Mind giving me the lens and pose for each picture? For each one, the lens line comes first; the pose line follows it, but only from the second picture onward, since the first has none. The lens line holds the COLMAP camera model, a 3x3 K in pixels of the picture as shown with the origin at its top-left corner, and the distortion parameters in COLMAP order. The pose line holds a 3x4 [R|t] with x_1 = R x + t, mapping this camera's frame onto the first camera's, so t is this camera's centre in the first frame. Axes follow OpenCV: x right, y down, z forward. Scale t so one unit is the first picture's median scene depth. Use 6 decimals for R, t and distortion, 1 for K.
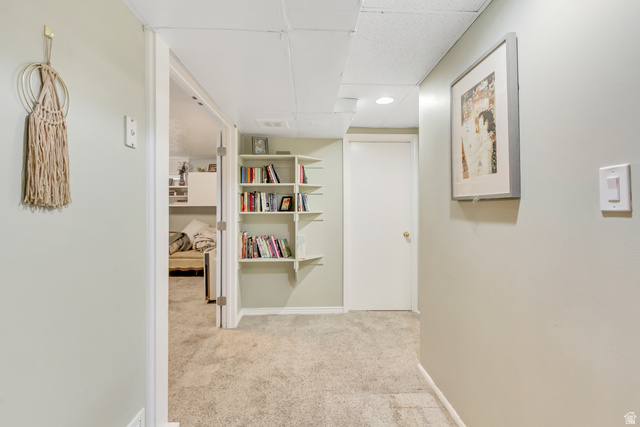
lens RADIAL K [[292.1, 0, 320.0], [0, 292.1, 213.5], [0, 0, 1]] dist [0.000331, -0.000145]
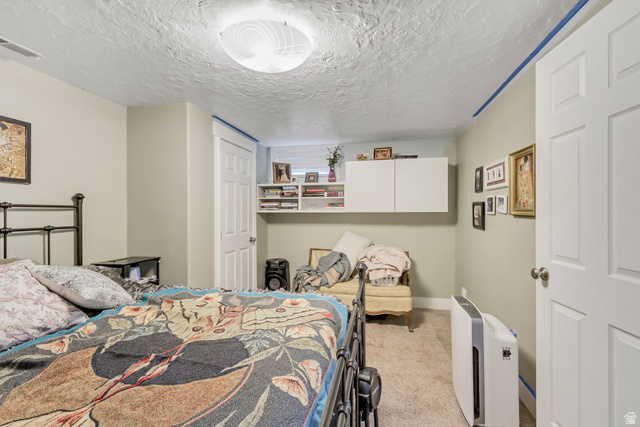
lens RADIAL K [[292.1, 0, 320.0], [0, 292.1, 213.5], [0, 0, 1]] dist [0.000331, -0.000145]
pose [[0.965816, -0.001996, -0.259220, -0.329791], [-0.000777, 0.999944, -0.010597, -0.014641], [0.259227, 0.010436, 0.965760, 0.336781]]
